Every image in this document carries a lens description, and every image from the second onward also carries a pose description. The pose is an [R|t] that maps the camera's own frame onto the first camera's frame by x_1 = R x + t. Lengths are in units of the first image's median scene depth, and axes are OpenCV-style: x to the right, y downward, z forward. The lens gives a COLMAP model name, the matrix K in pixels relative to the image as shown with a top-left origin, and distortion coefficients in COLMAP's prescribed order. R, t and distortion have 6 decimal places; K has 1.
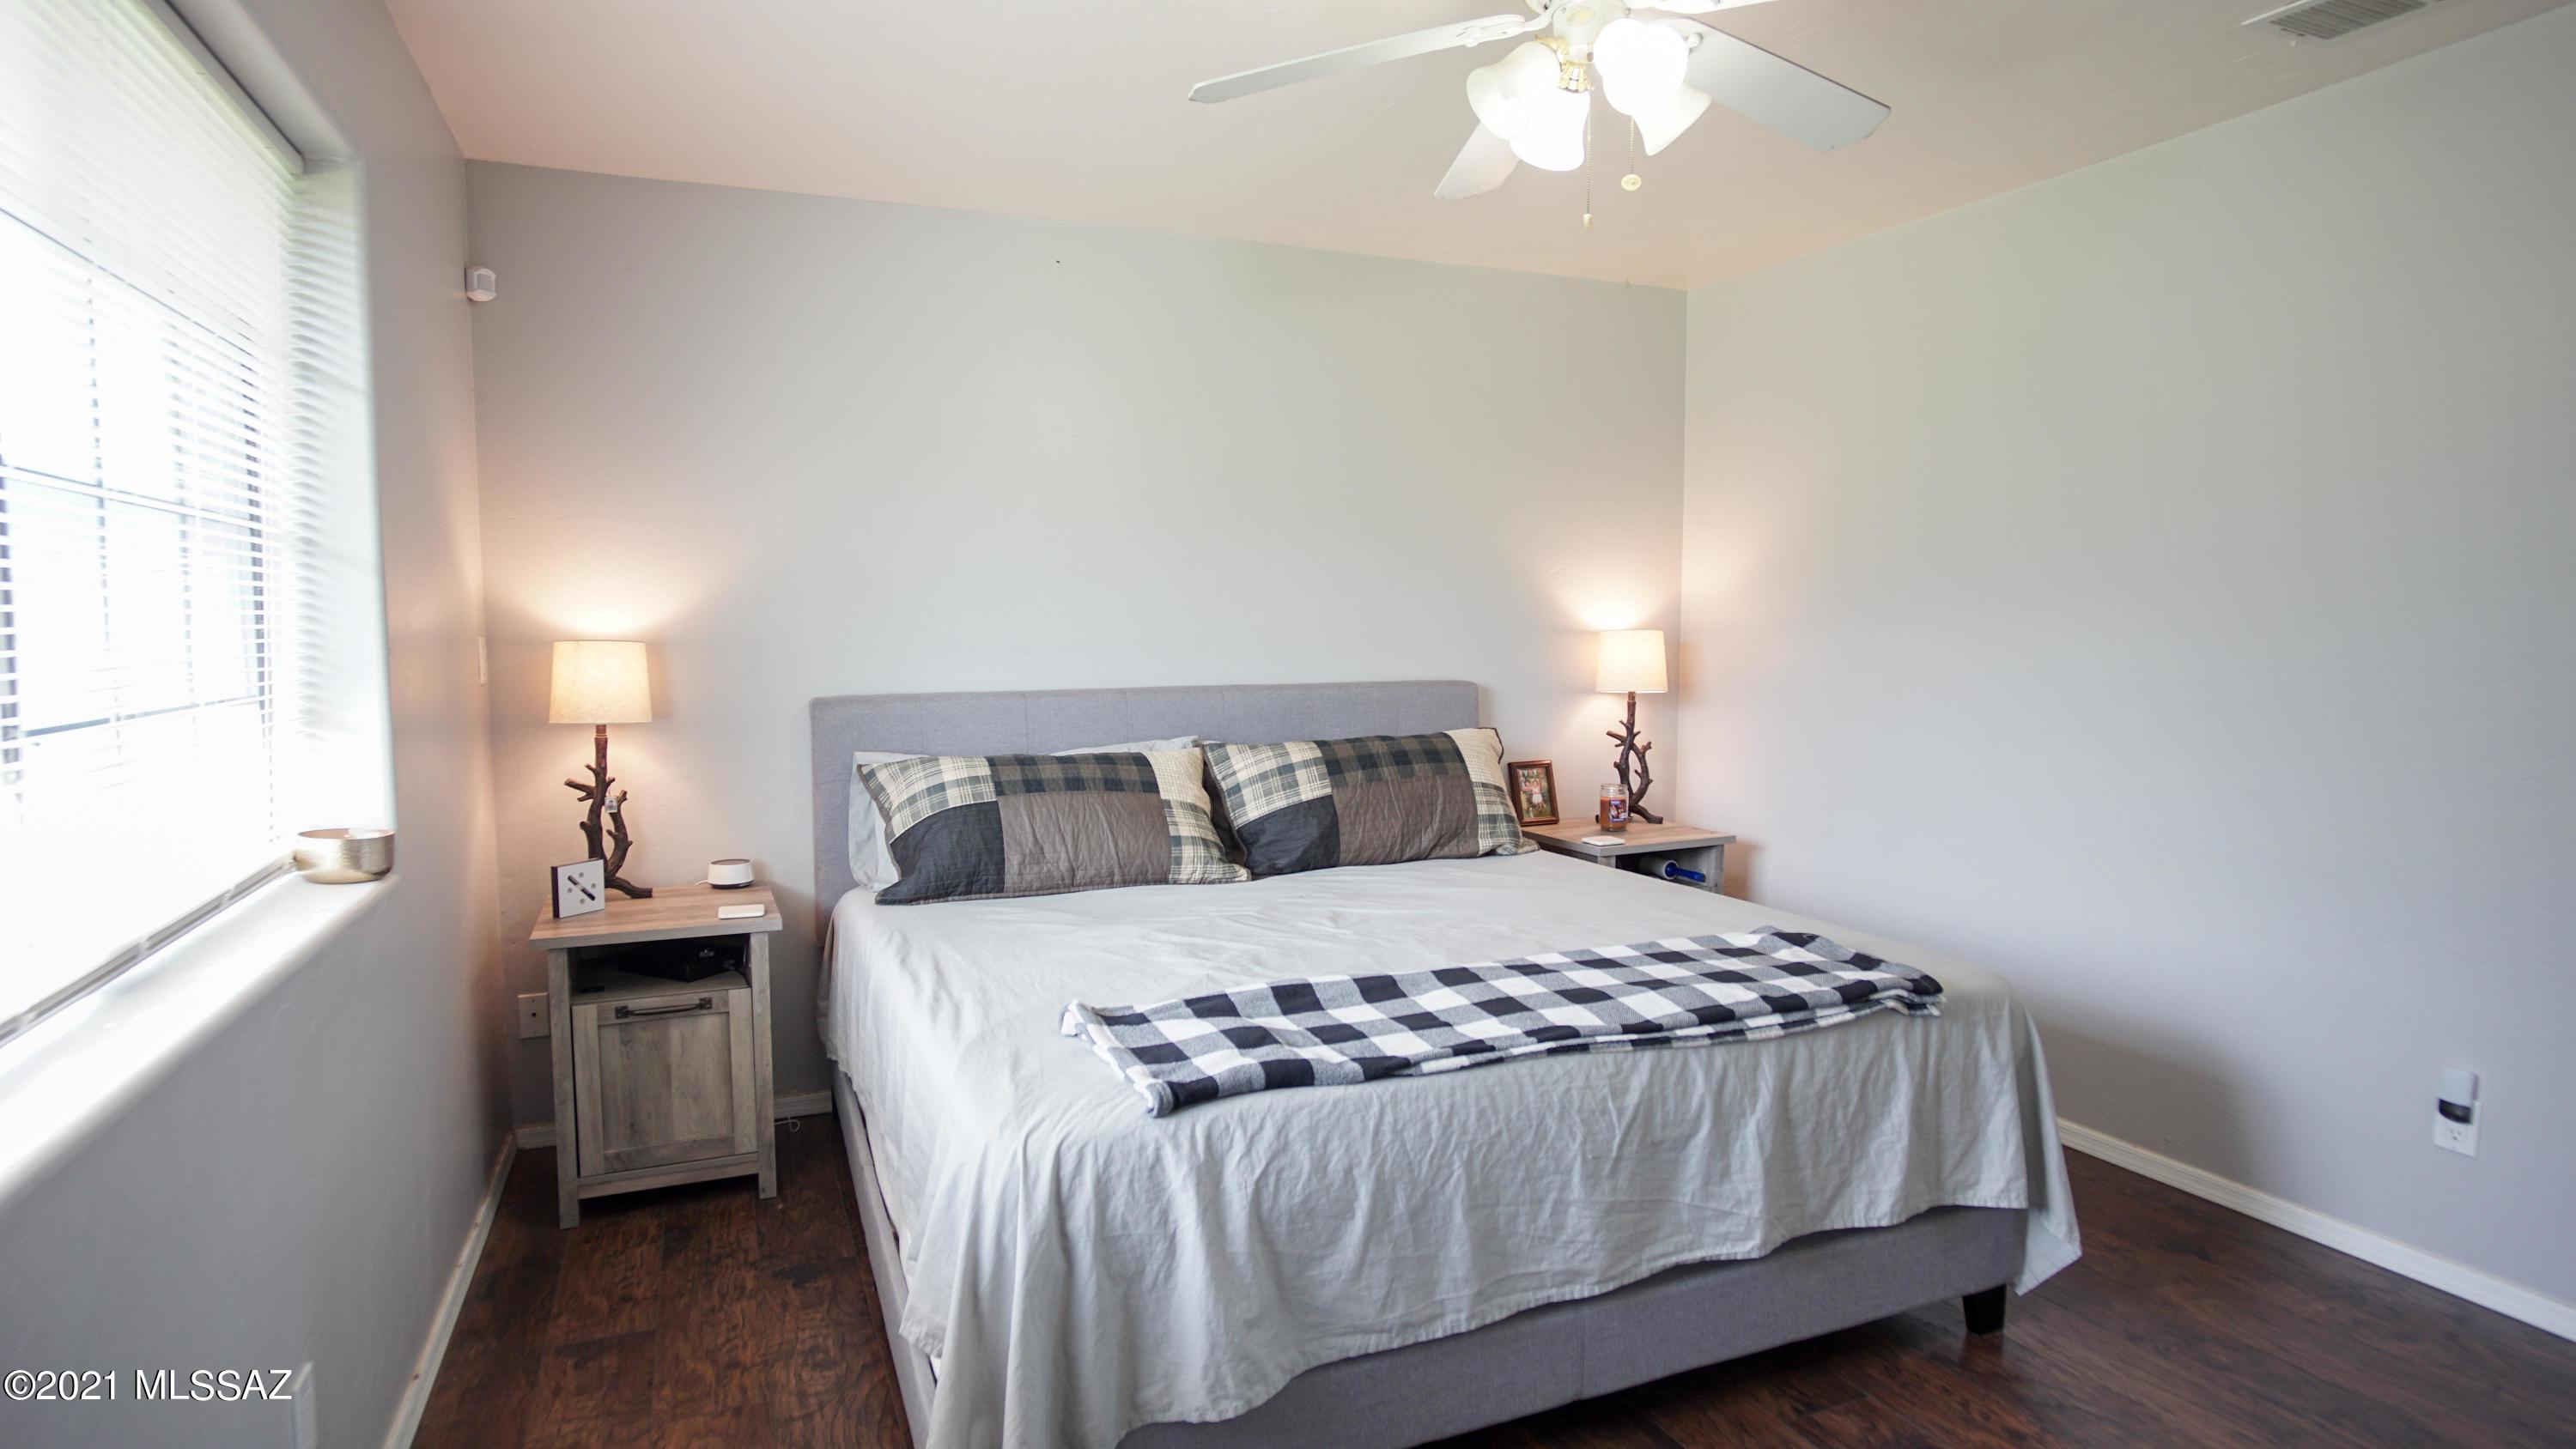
lens RADIAL K [[1375.8, 0, 1284.9], [0, 1375.8, 718.6], [0, 0, 1]] dist [-0.058673, 0.040877]
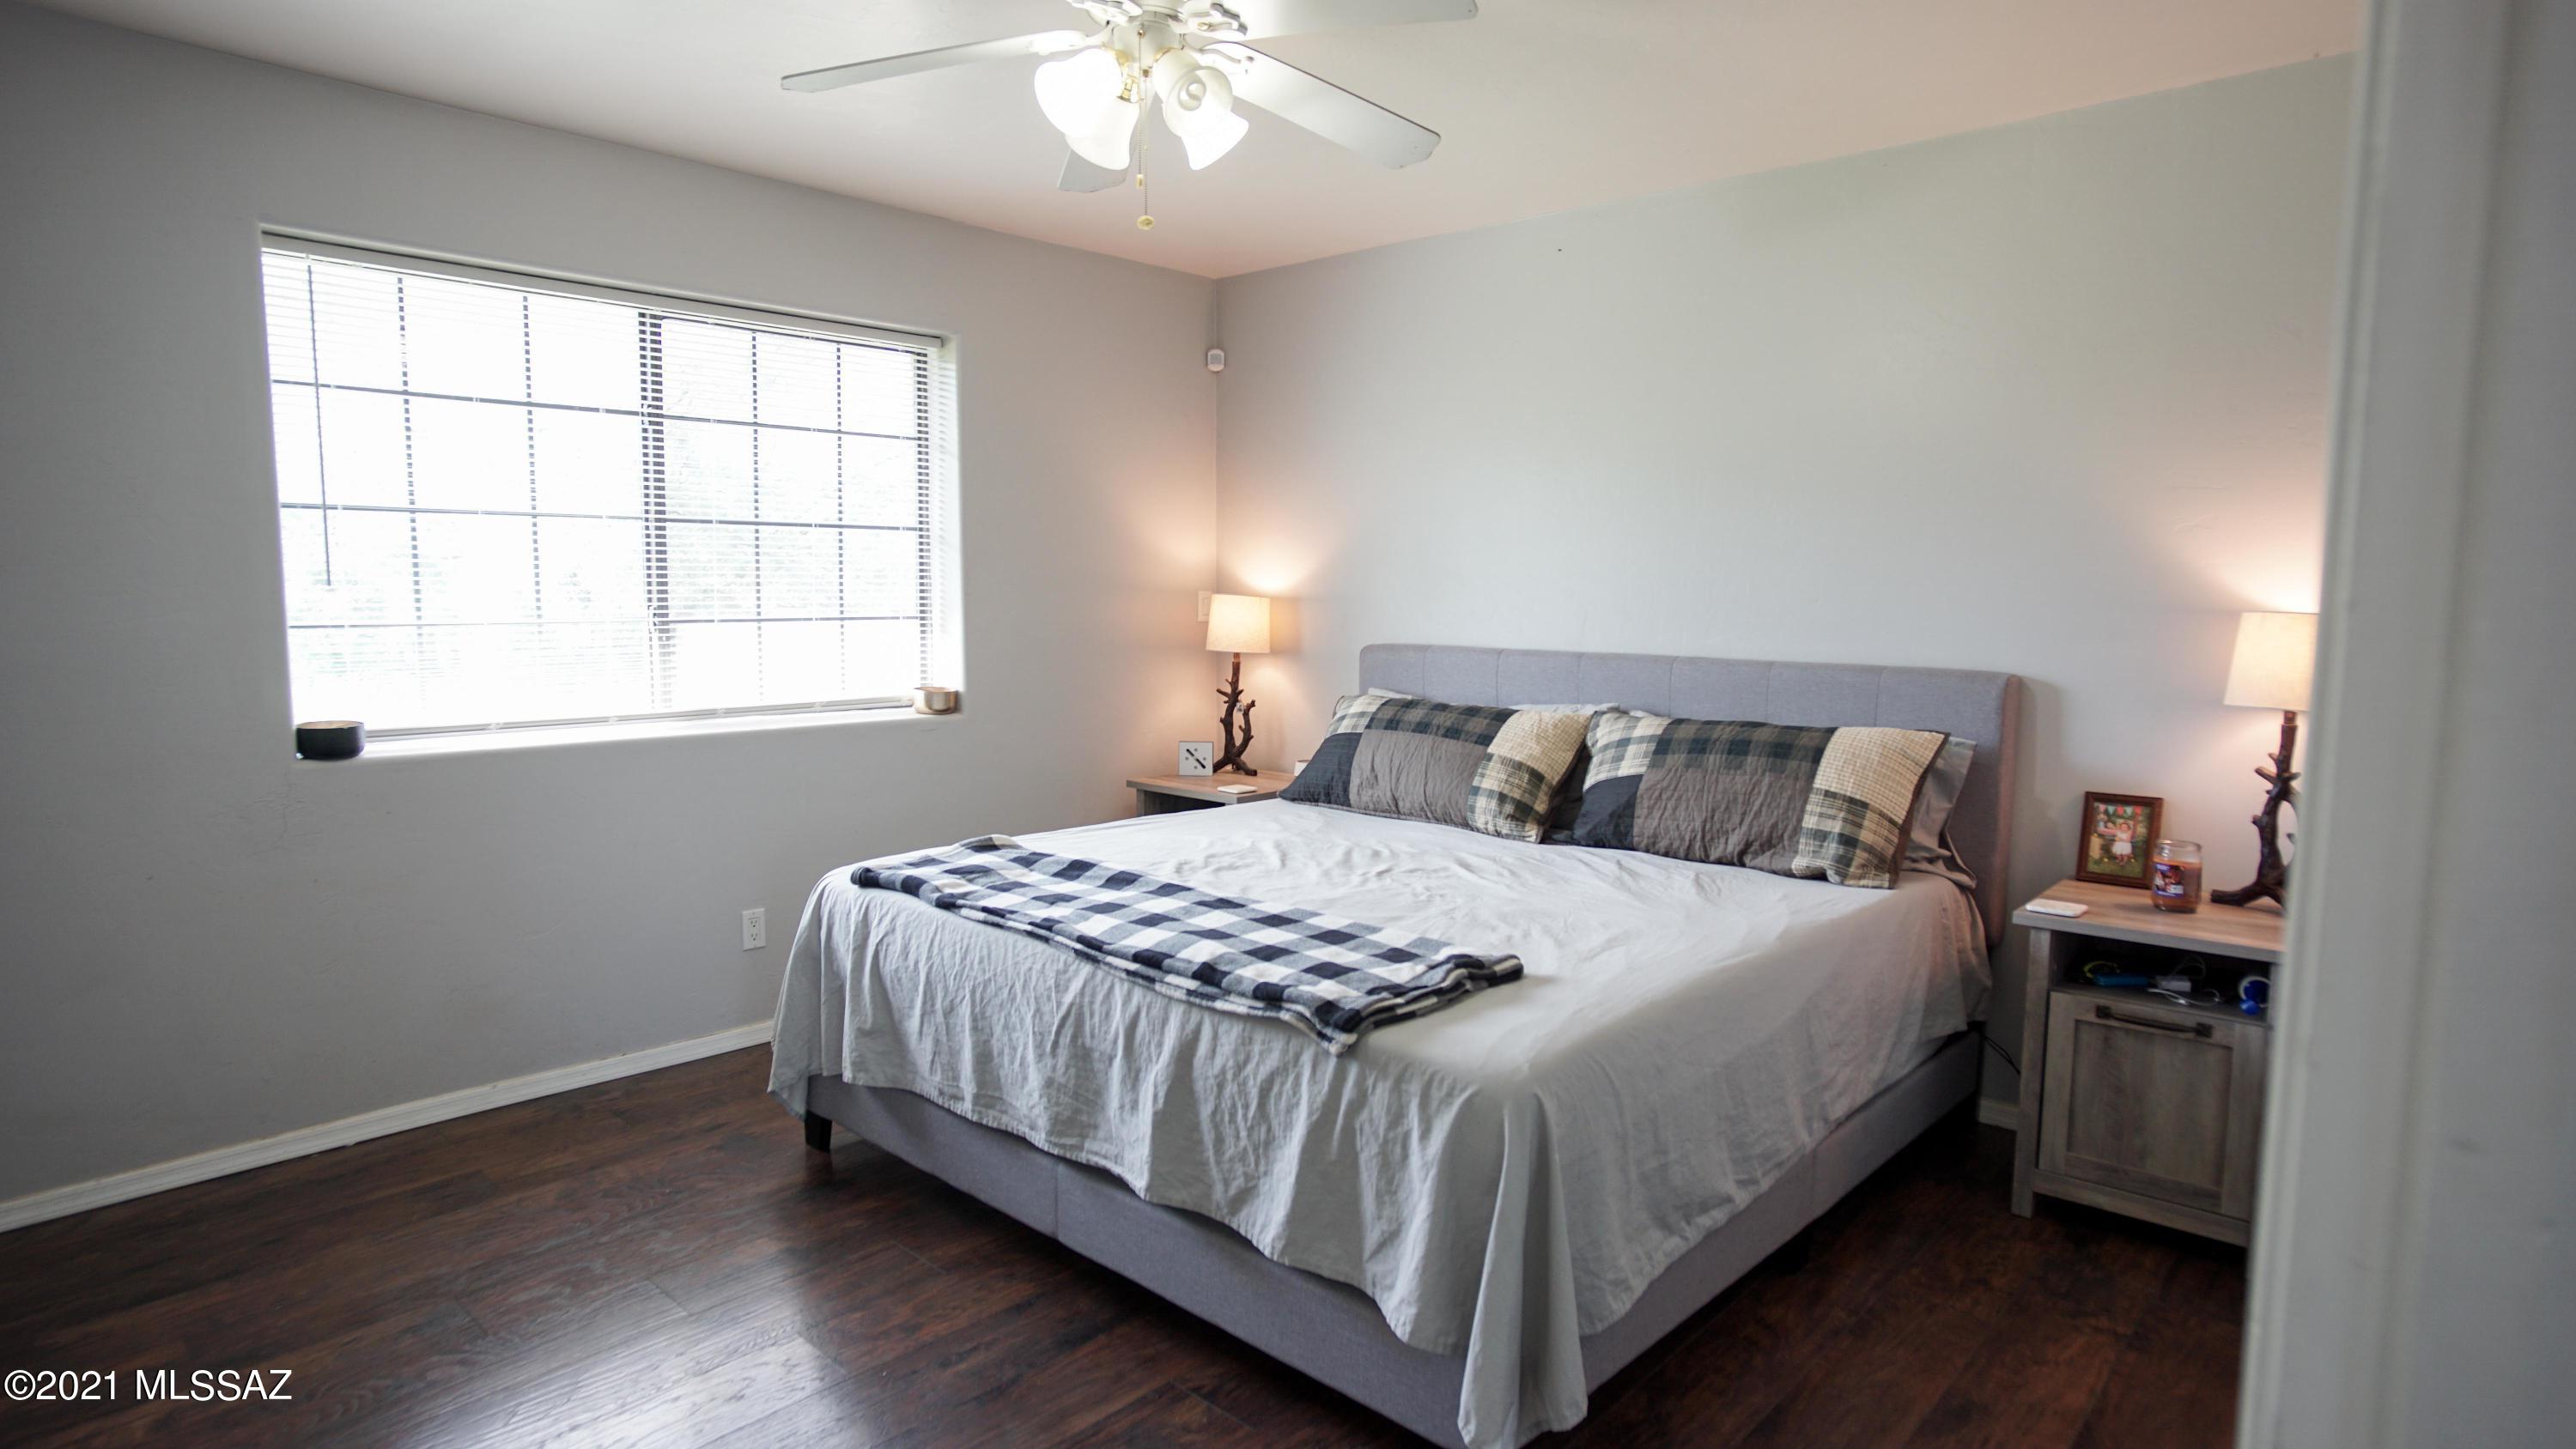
lens RADIAL K [[1375.8, 0, 1284.9], [0, 1375.8, 718.6], [0, 0, 1]] dist [-0.058673, 0.040877]
pose [[0.406618, 0.094031, -0.908746, 1.240337], [-0.077713, 0.994644, 0.068146, -0.042656], [0.910287, 0.042912, 0.411748, 0.627776]]
